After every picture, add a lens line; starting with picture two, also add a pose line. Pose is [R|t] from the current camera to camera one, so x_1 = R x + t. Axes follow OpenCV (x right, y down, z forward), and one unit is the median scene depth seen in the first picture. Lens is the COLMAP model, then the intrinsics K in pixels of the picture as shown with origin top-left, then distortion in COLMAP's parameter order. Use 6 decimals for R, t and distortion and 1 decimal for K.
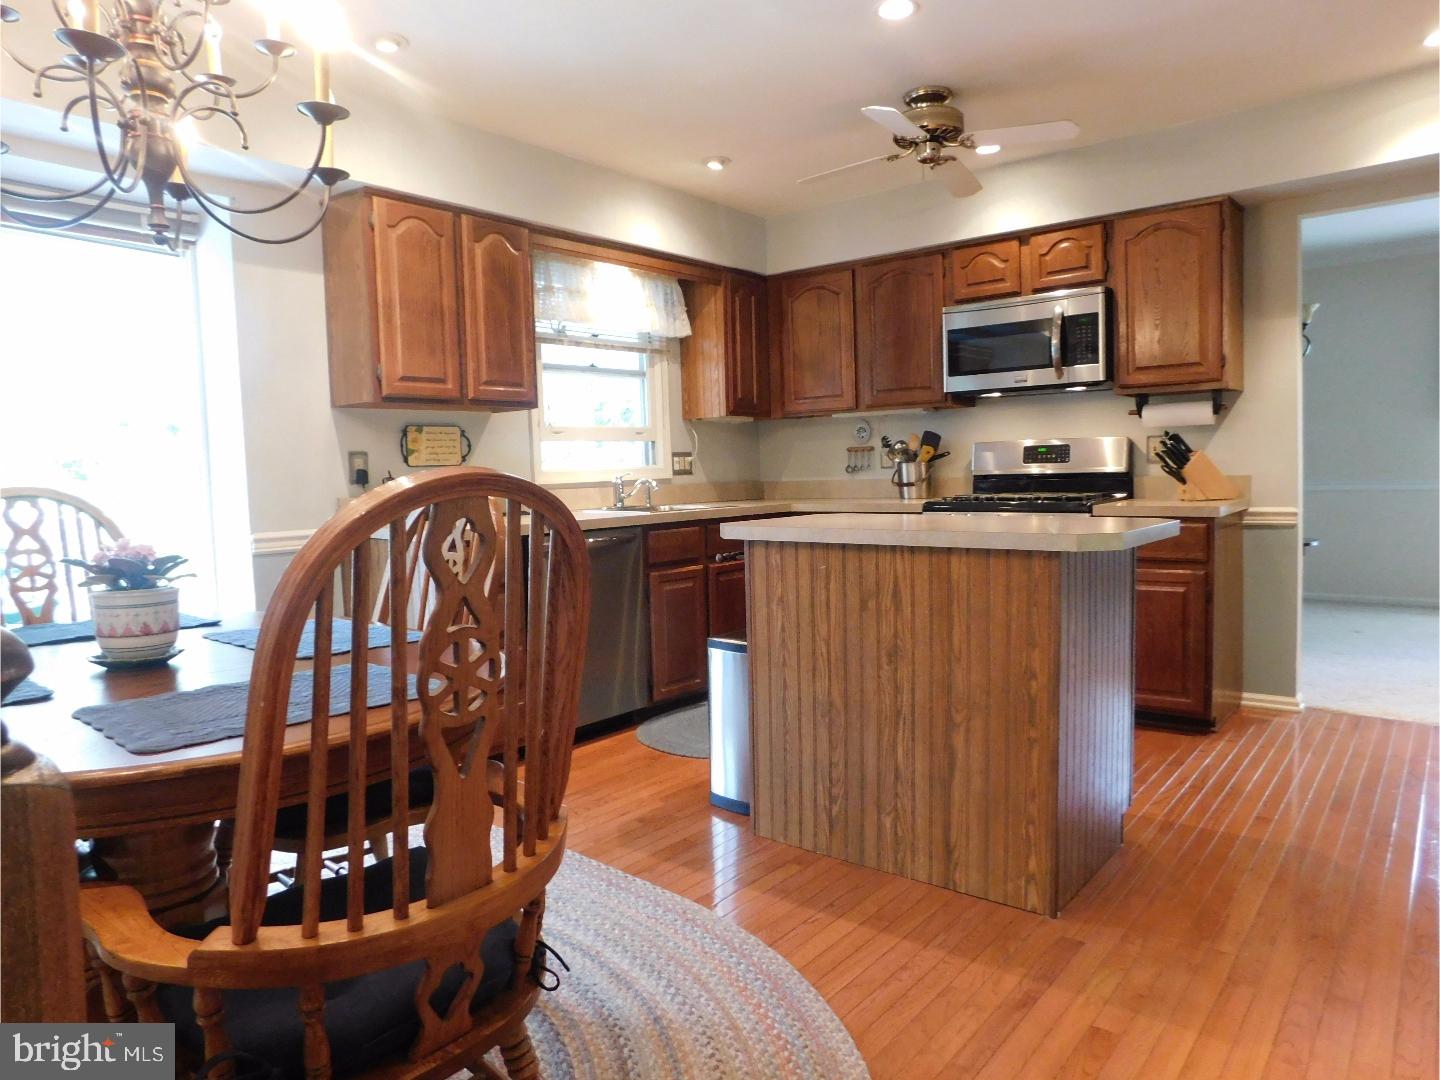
lens RADIAL K [[950.0, 0, 716.5], [0, 950.0, 531.9], [0, 0, 1]] dist [-0.033955, 0.008659]
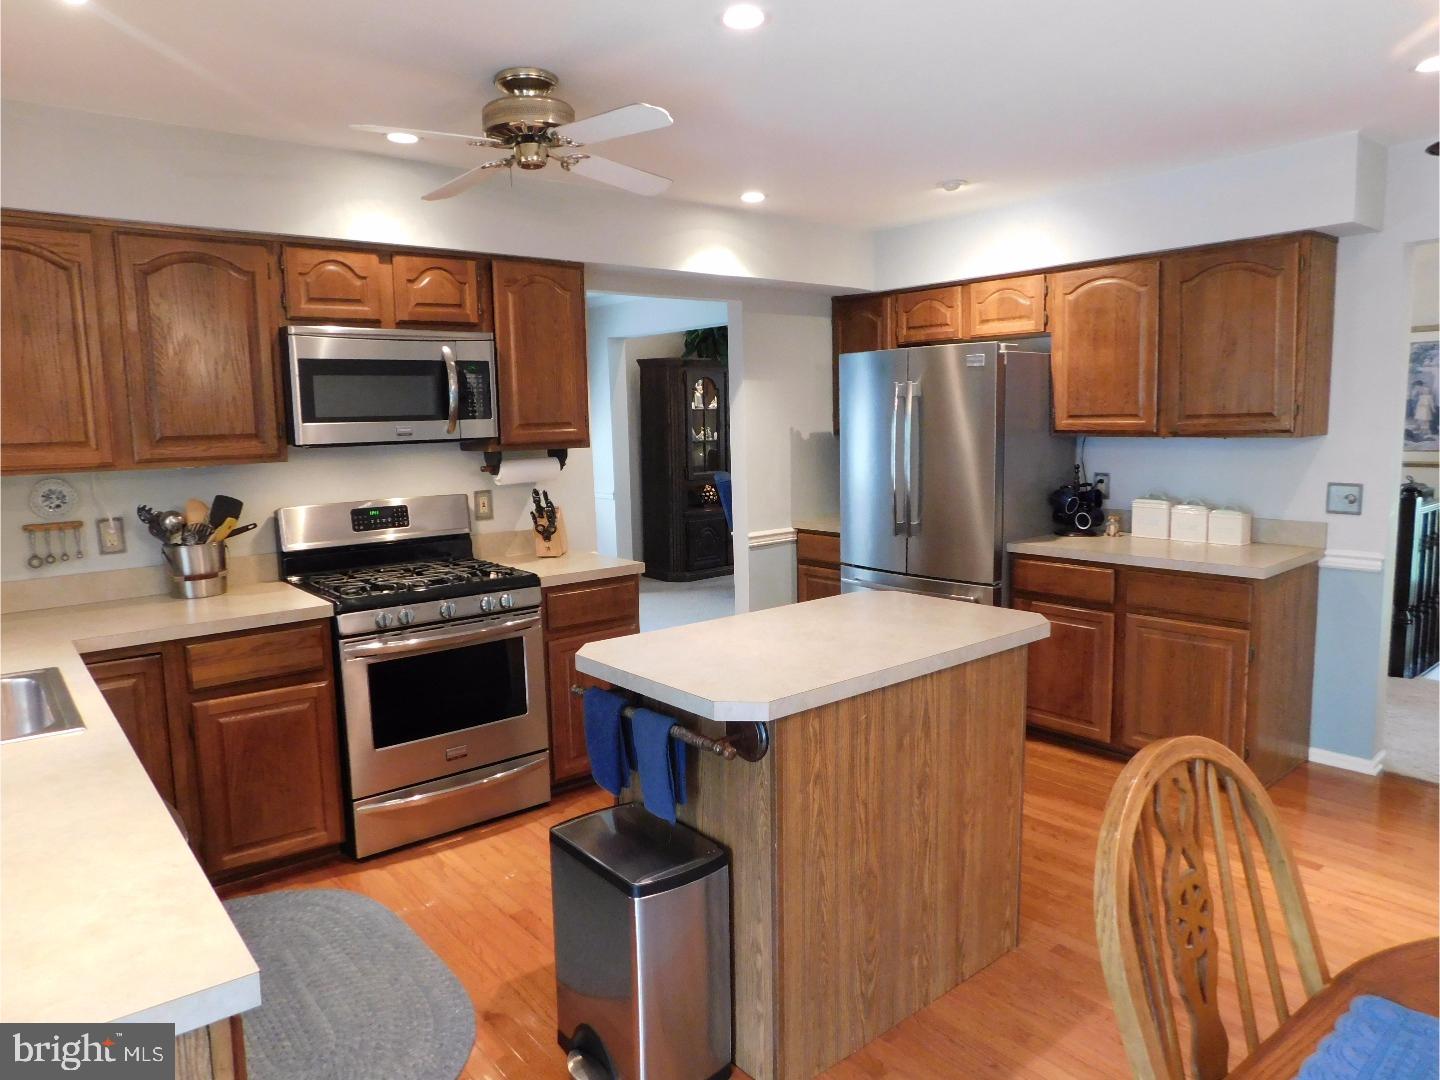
lens RADIAL K [[950.0, 0, 718.9], [0, 950.0, 537.5], [0, 0, 1]] dist [-0.033955, 0.008659]
pose [[0.188678, -0.106851, 0.976209, -0.684247], [0.080459, 0.992403, 0.093073, -0.200554], [-0.978737, 0.060983, 0.195842, 0.934246]]
